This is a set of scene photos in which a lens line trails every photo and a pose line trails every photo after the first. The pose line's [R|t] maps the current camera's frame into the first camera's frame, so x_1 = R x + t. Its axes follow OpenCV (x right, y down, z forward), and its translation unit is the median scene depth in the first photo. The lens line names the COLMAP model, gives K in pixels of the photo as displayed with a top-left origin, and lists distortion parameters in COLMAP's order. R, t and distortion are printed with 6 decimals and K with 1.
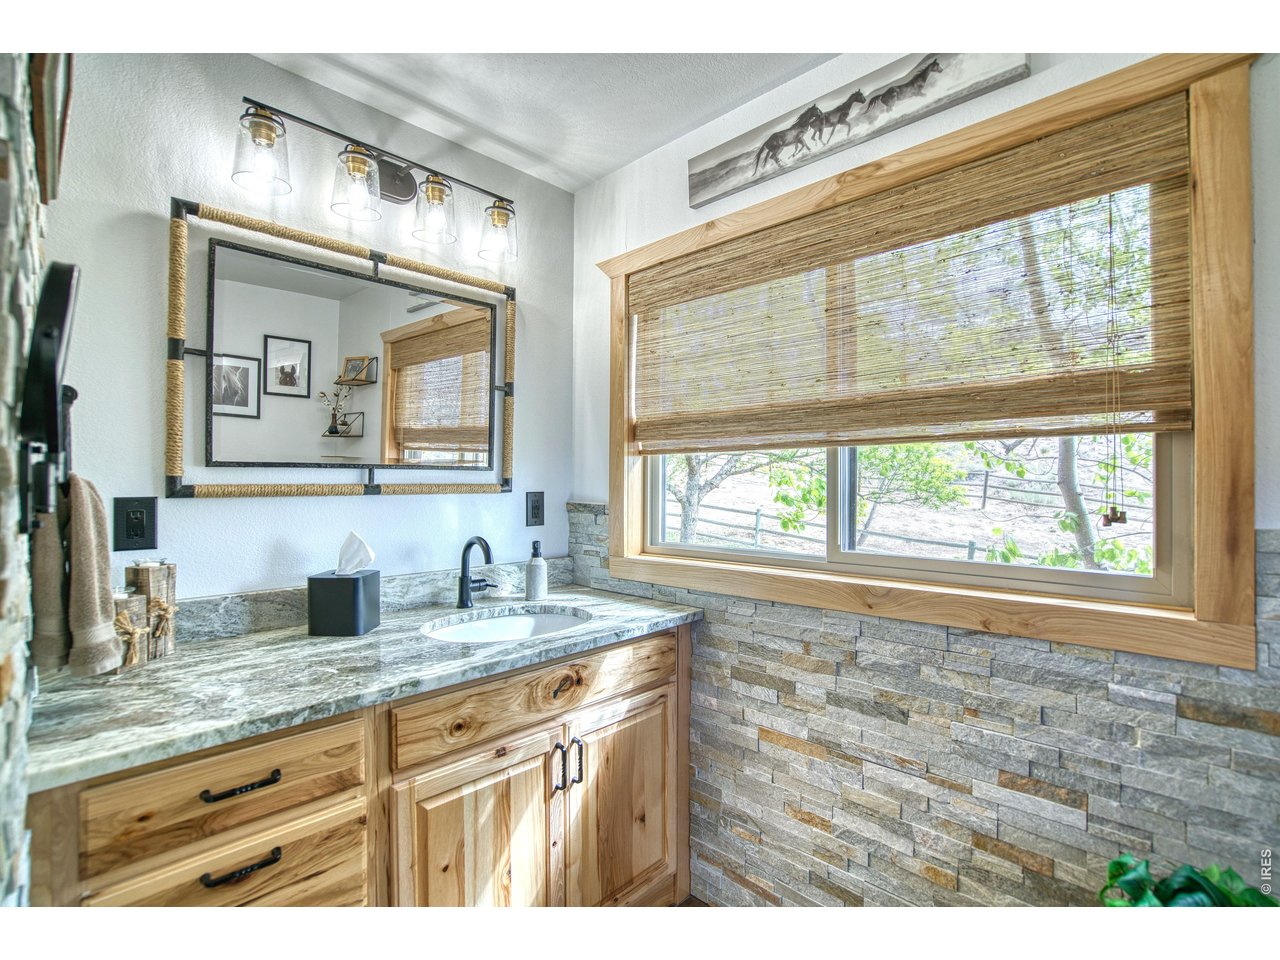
lens RADIAL K [[593.6, 0, 640.3], [0, 593.6, 472.4], [0, 0, 1]] dist [-0.039461, 0.013454]
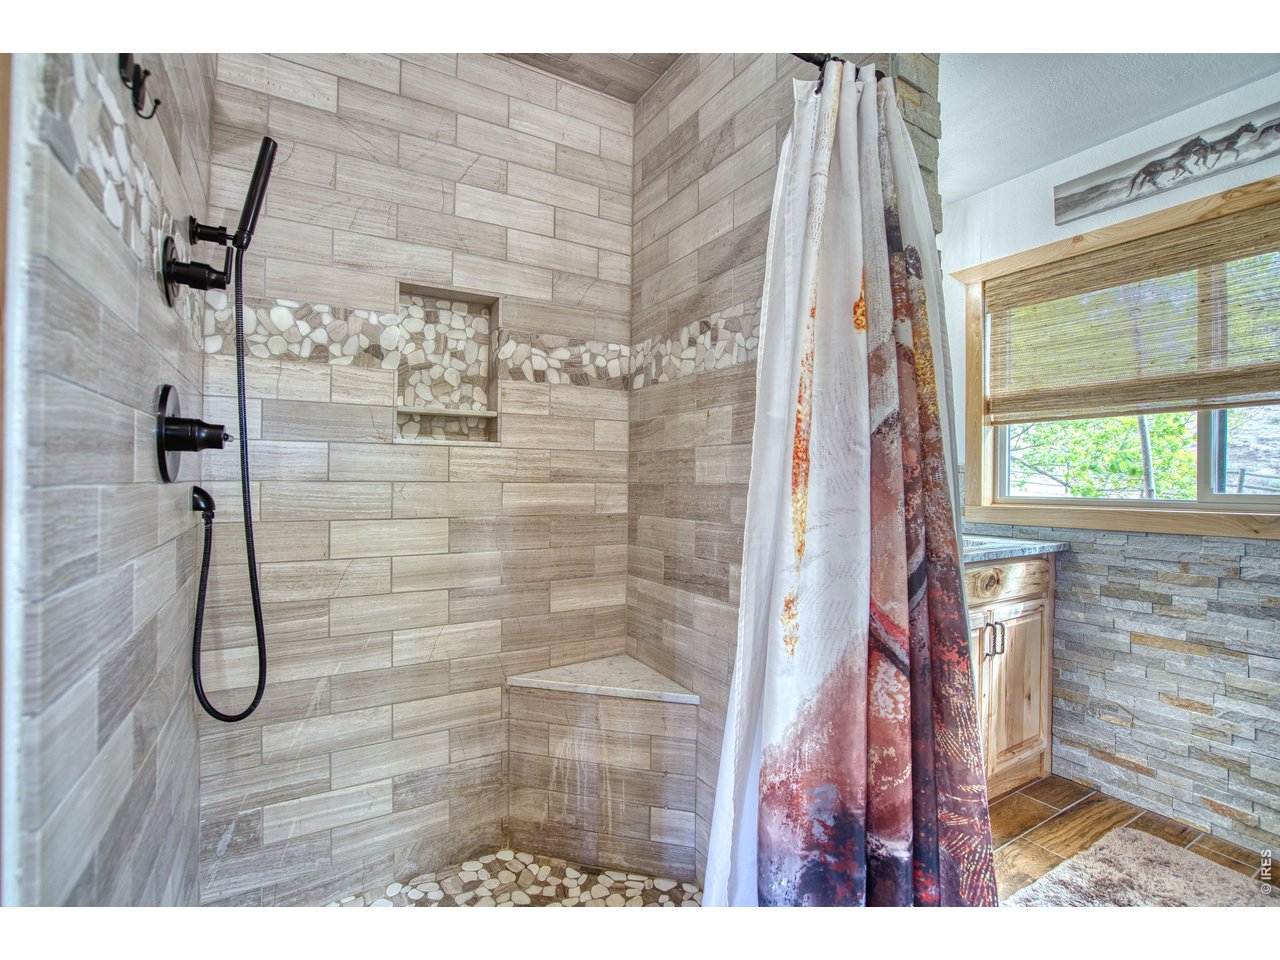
lens RADIAL K [[593.6, 0, 630.7], [0, 593.6, 477.5], [0, 0, 1]] dist [-0.039461, 0.013454]
pose [[0.969319, 0.009891, -0.245606, -0.549664], [-0.010660, 0.999942, -0.001801, 0.115177], [0.245574, 0.004364, 0.969368, -0.480762]]
